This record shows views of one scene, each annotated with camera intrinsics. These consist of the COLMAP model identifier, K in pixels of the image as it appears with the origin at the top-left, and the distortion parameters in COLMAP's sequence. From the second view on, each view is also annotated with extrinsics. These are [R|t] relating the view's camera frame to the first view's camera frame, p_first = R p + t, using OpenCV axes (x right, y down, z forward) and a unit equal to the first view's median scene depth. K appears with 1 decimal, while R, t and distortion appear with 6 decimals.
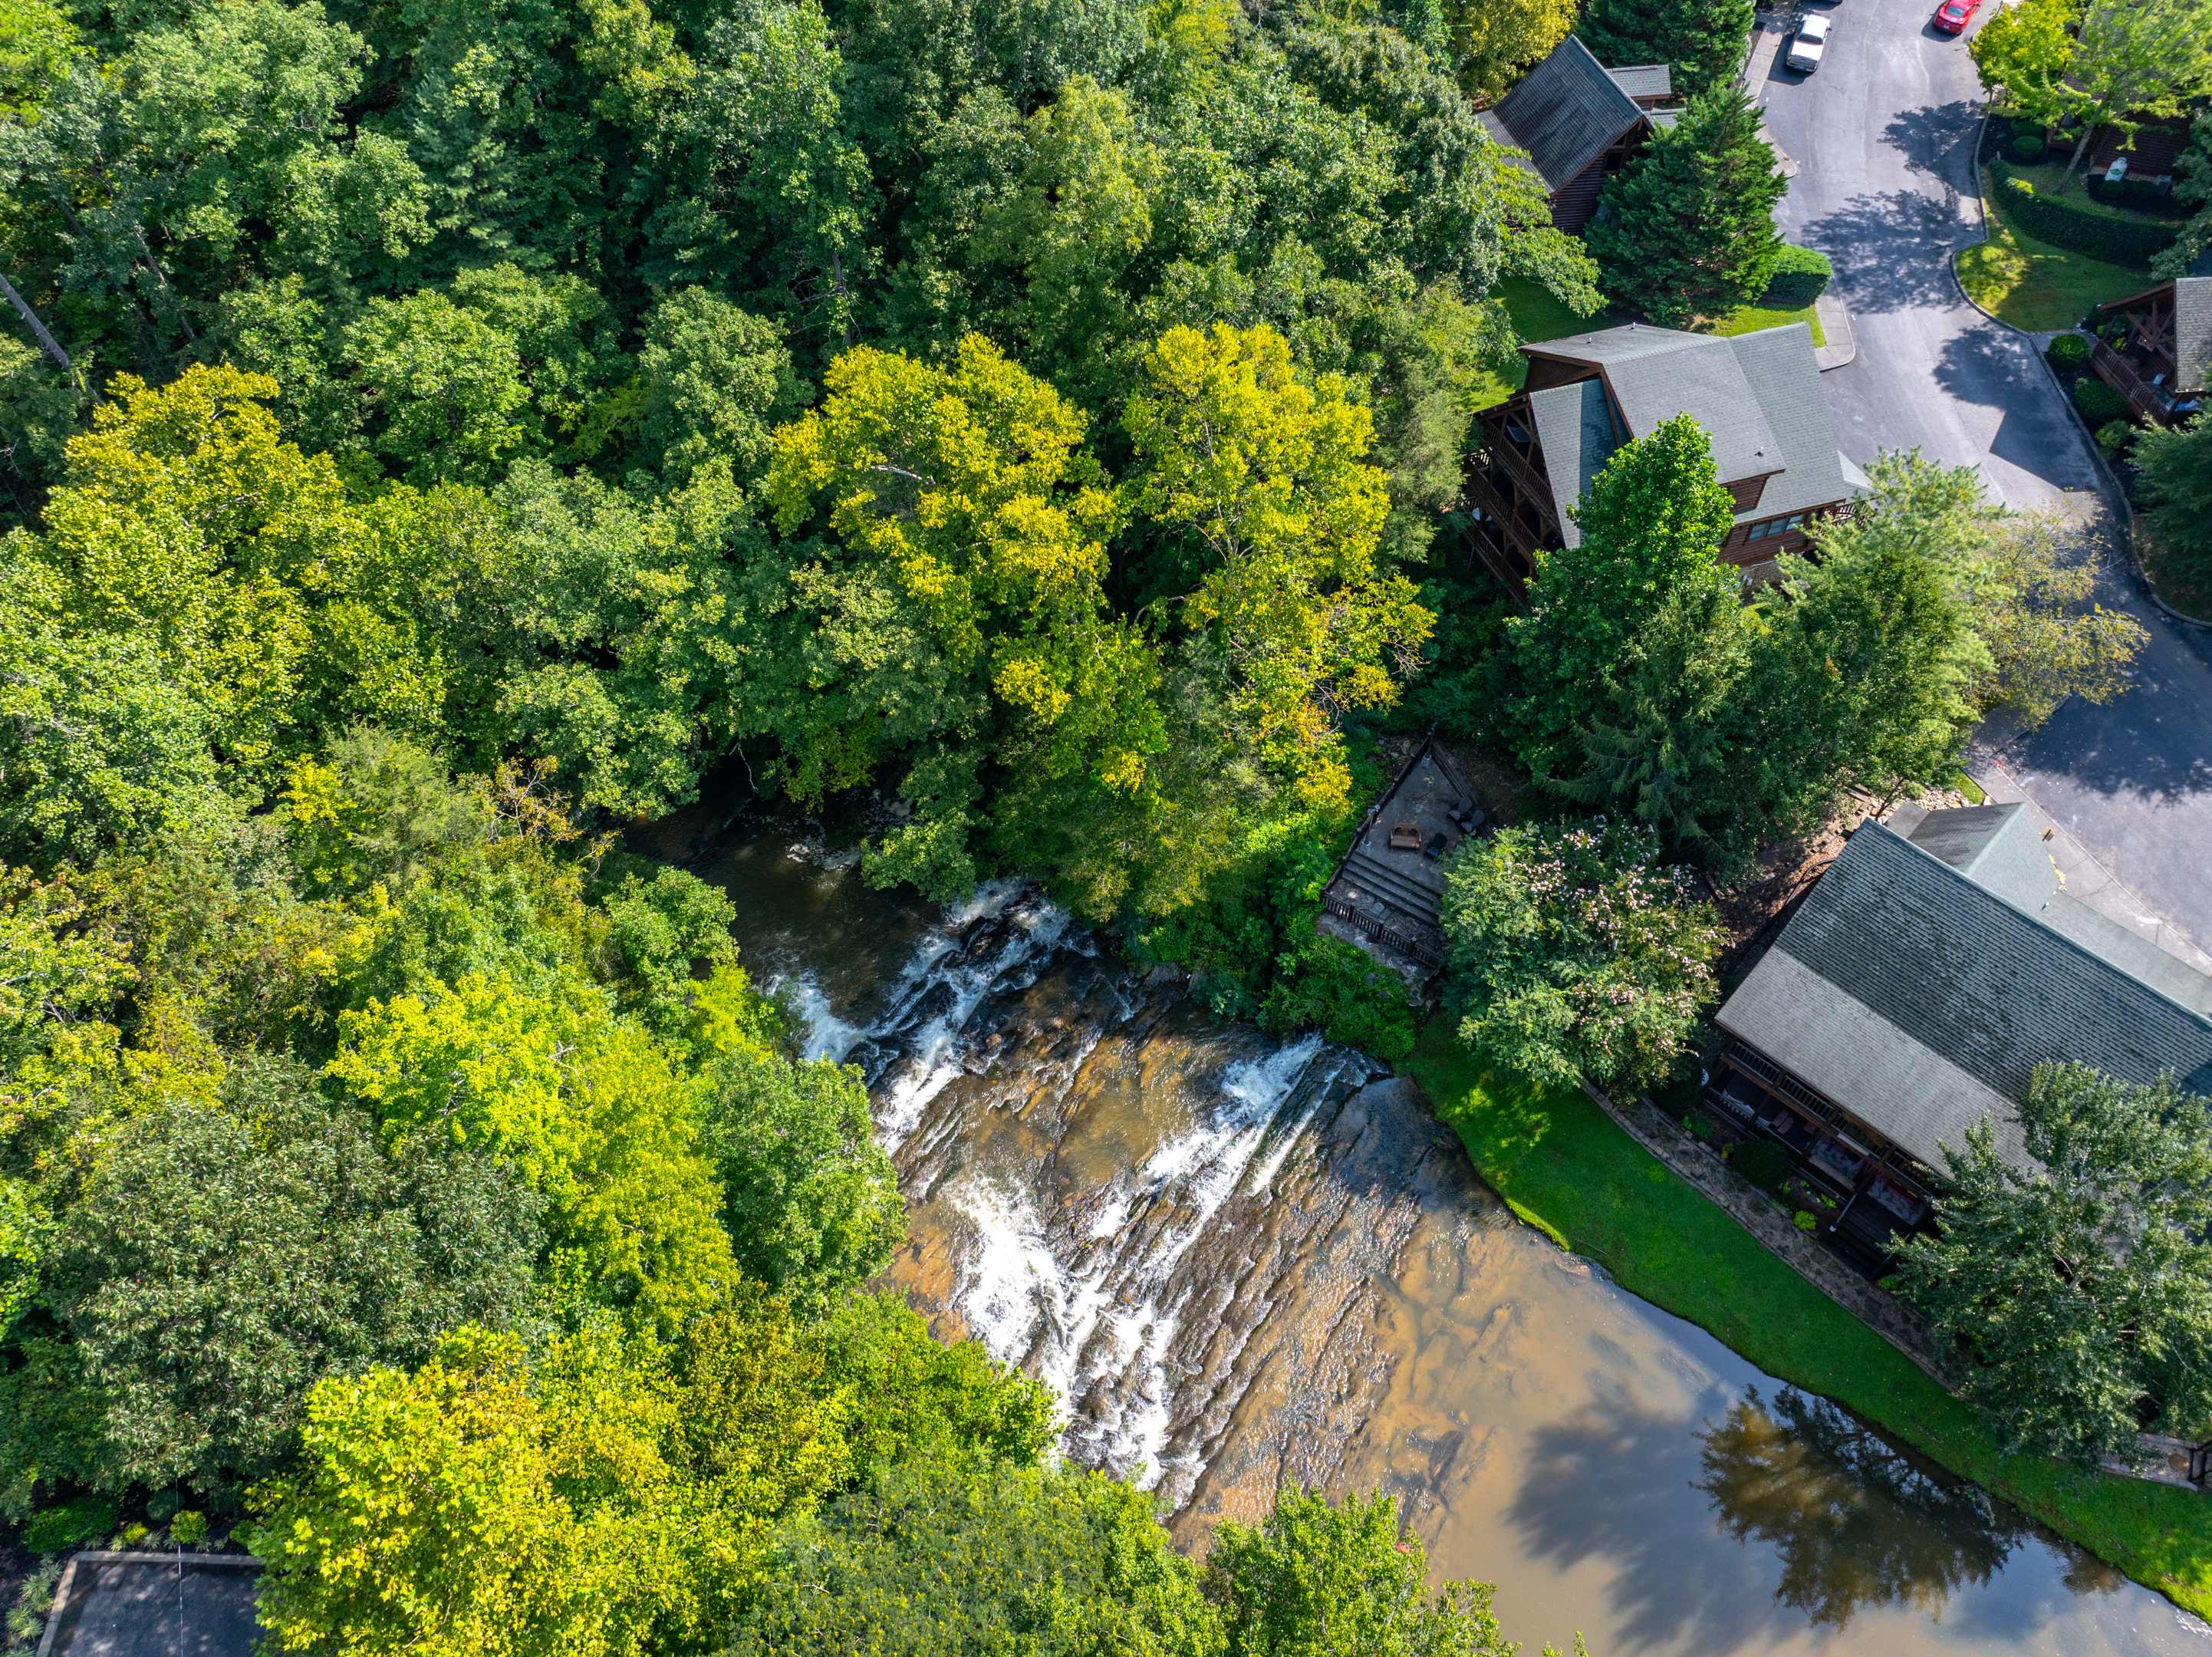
lens RADIAL K [[1557.1, 0, 1147.7], [0, 1557.1, 826.2], [0, 0, 1]] dist [0.000142, -0.000072]
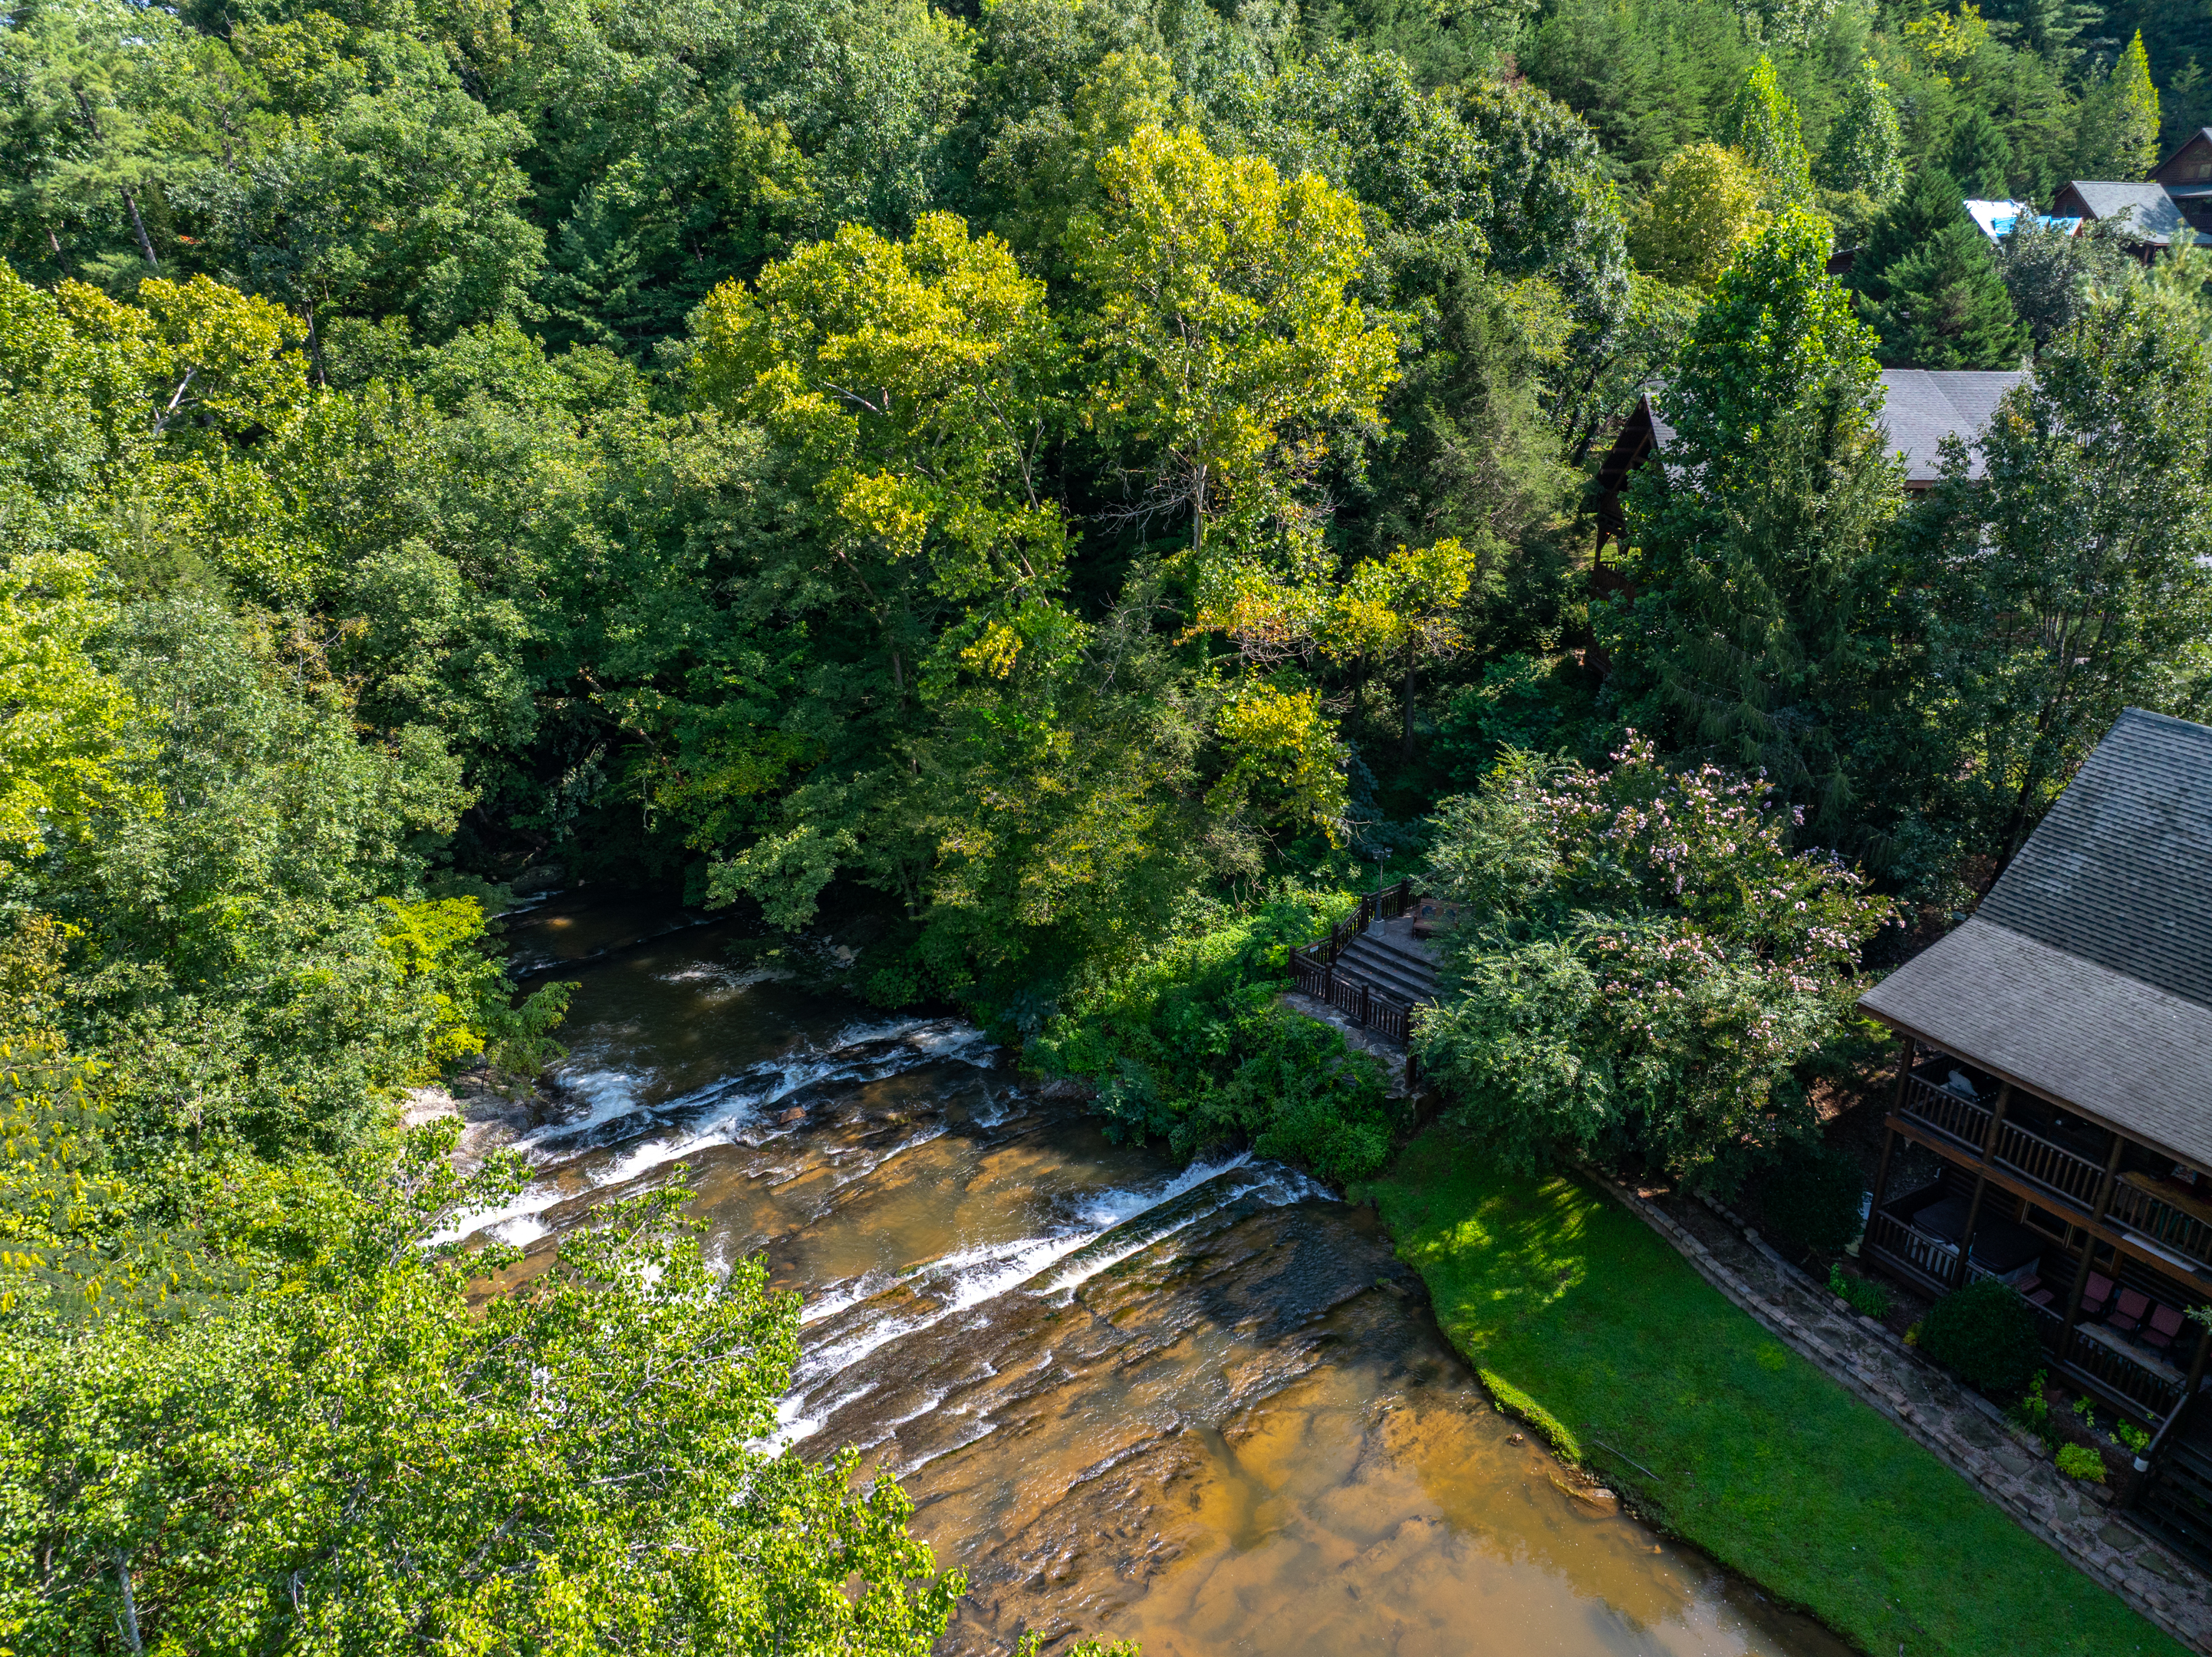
lens RADIAL K [[1557.1, 0, 1147.7], [0, 1557.1, 826.2], [0, 0, 1]] dist [0.000142, -0.000072]
pose [[0.963850, 0.085234, -0.252444, 0.240258], [-0.196003, 0.868611, -0.455079, 0.345952], [0.180487, 0.488108, 0.853917, 0.424405]]
